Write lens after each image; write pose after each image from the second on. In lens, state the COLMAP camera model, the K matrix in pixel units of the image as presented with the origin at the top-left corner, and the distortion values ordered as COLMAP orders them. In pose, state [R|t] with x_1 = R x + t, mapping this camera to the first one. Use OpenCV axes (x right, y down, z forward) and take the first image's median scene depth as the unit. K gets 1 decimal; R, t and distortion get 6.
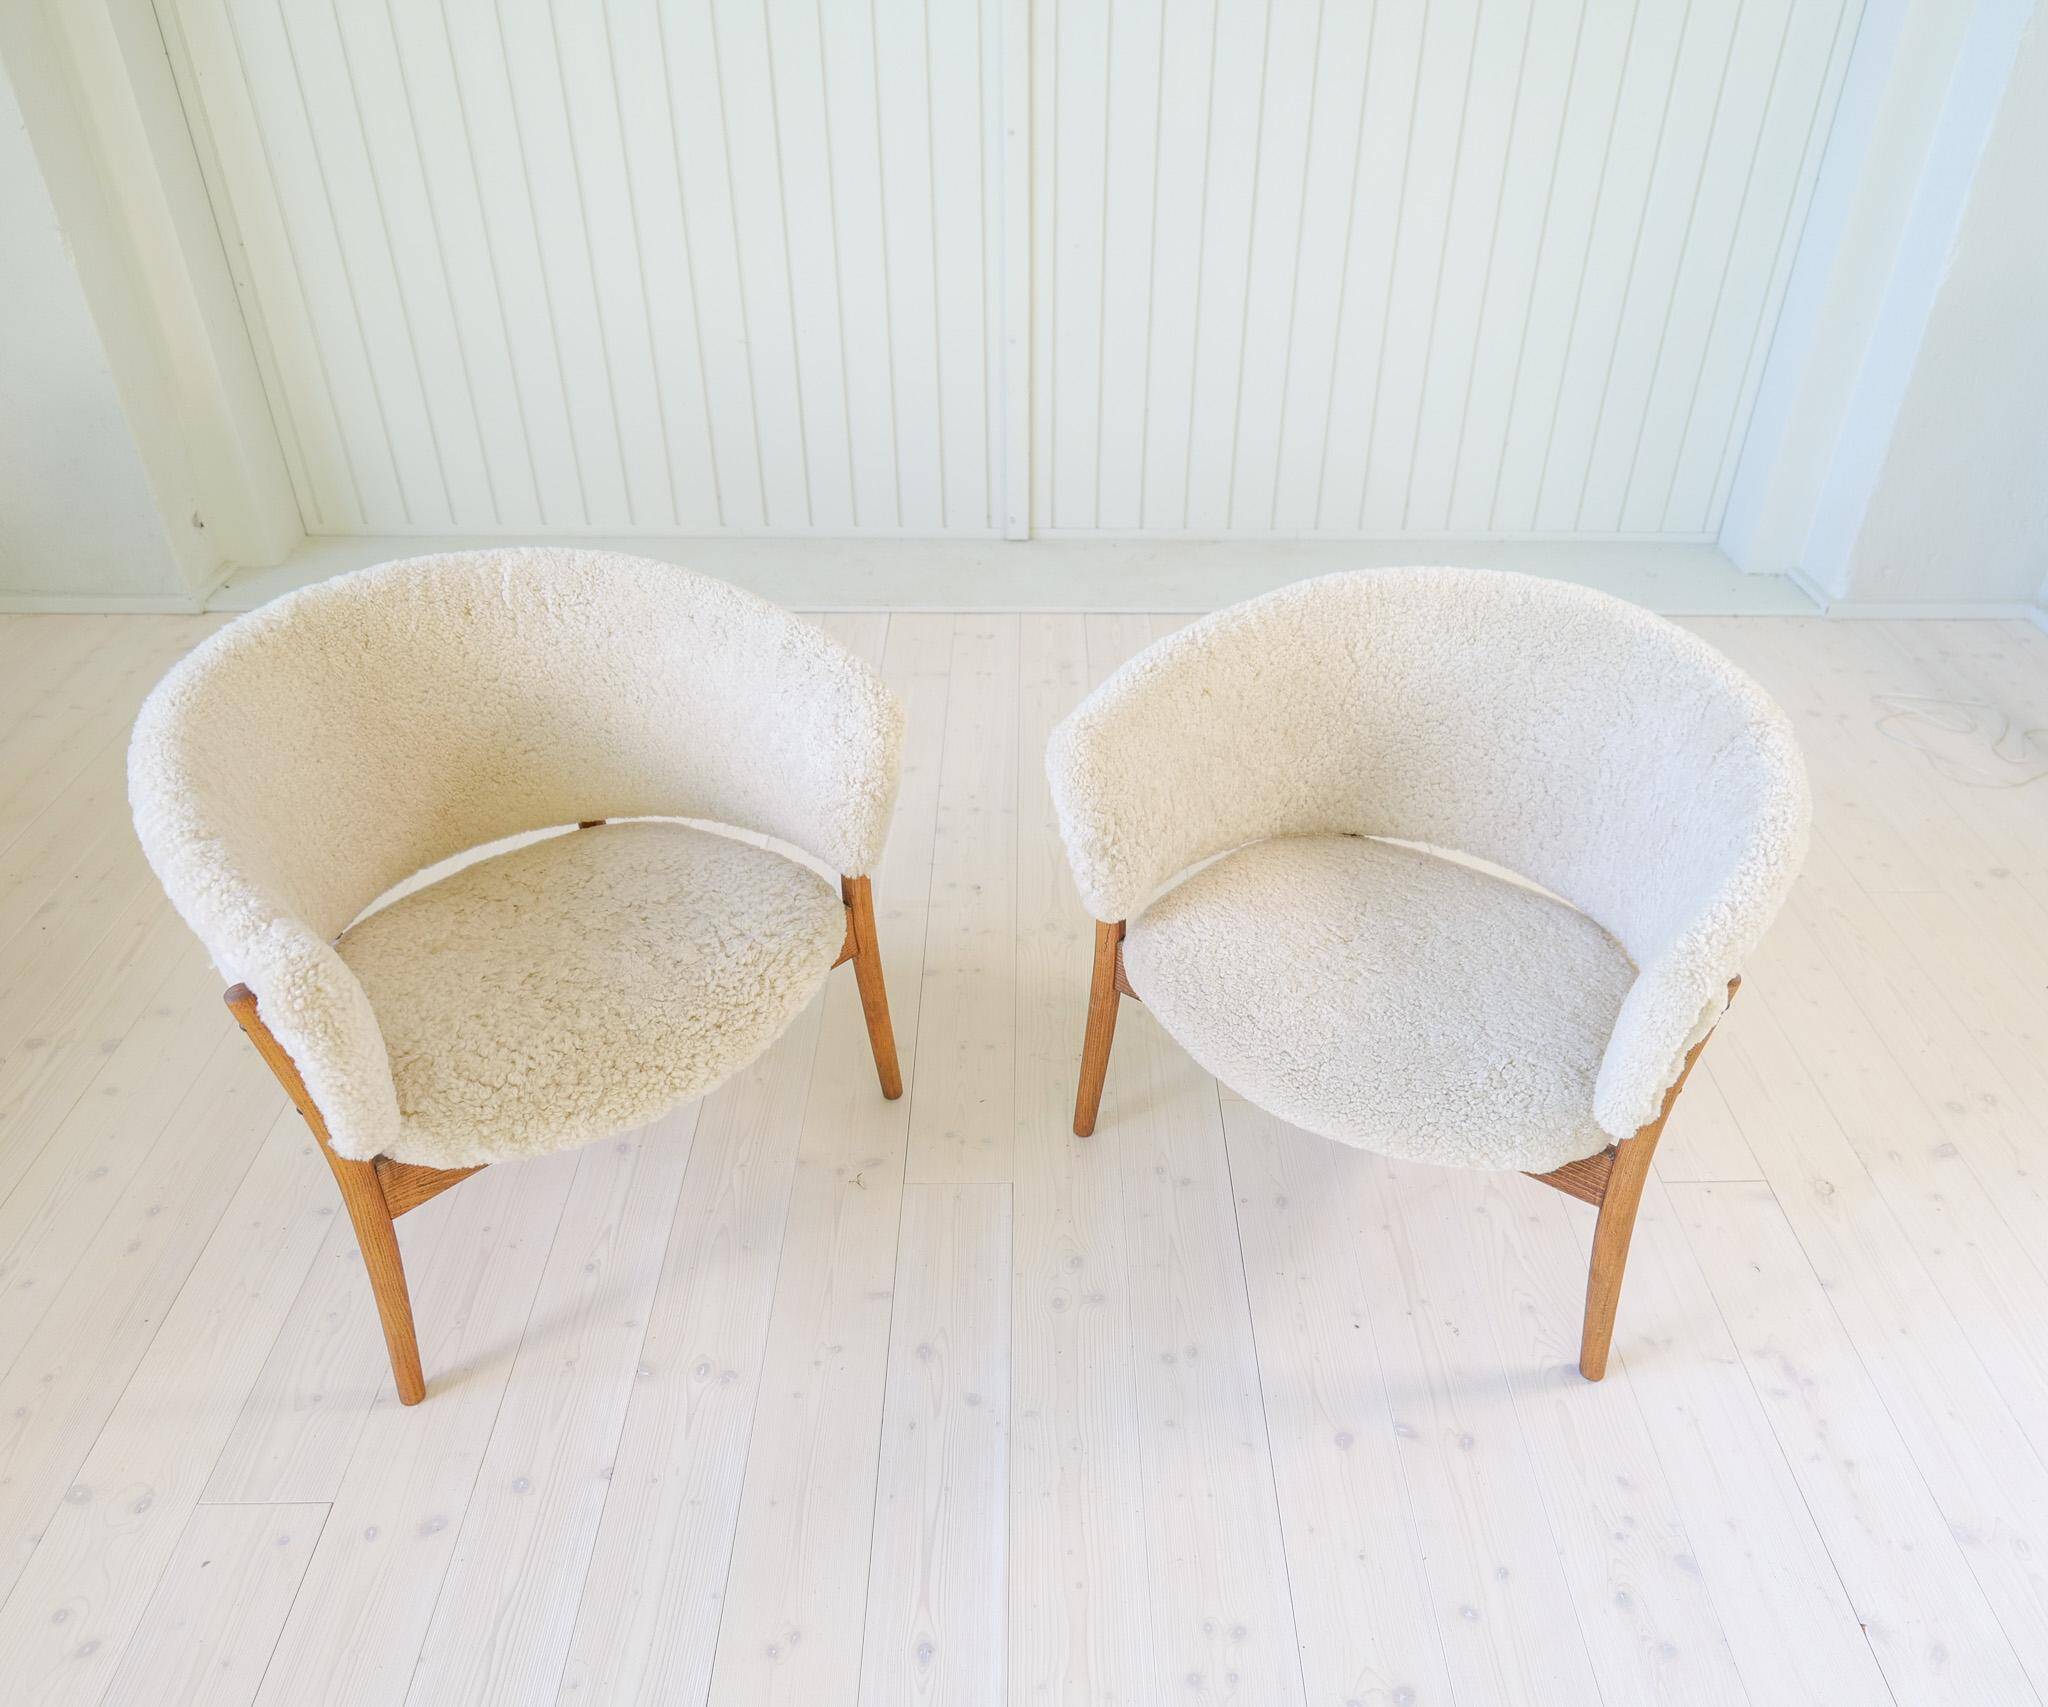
lens RADIAL K [[1497.6, 0, 1120.8], [0, 1497.6, 860.3], [0, 0, 1]] dist [-0.024103, 0.006566]
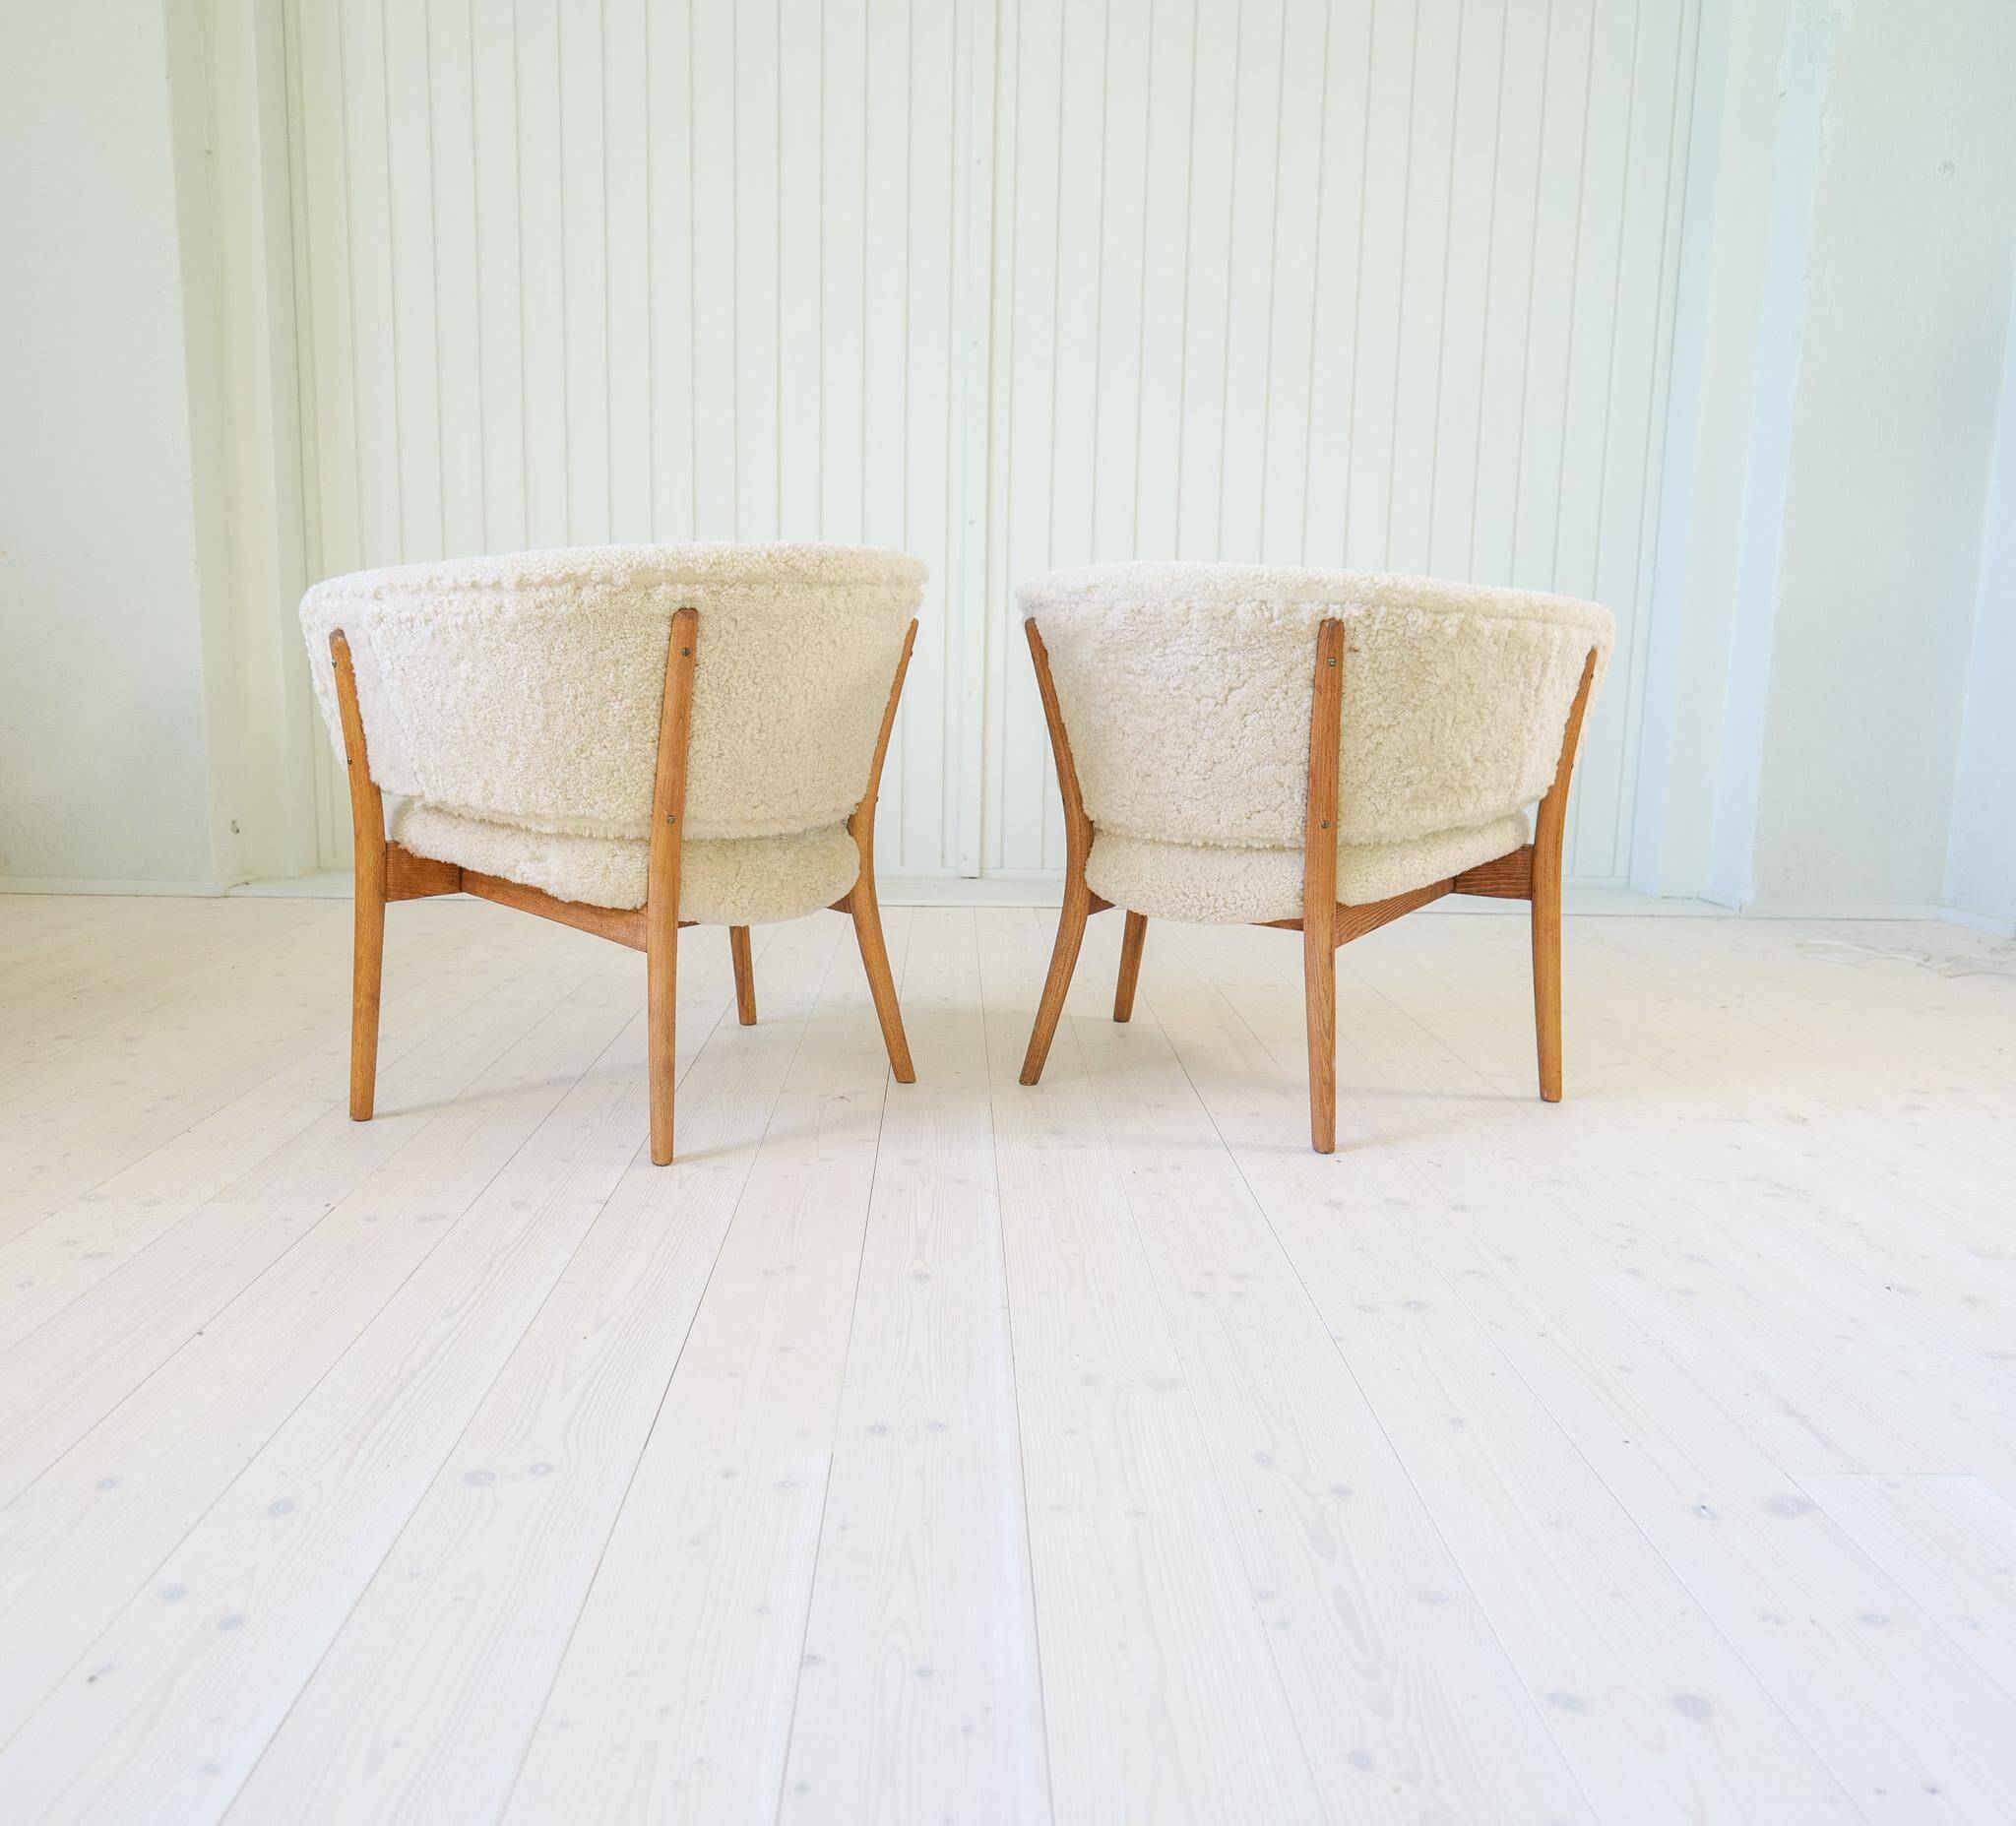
lens RADIAL K [[1602.6, 0, 985.7], [0, 1602.6, 917.7], [0, 0, 1]] dist [-0.026954, 0.007004]
pose [[0.999501, -0.008975, -0.030293, -0.044010], [-0.005158, 0.899589, -0.436707, 0.619078], [0.031171, 0.436645, 0.899094, -0.045016]]
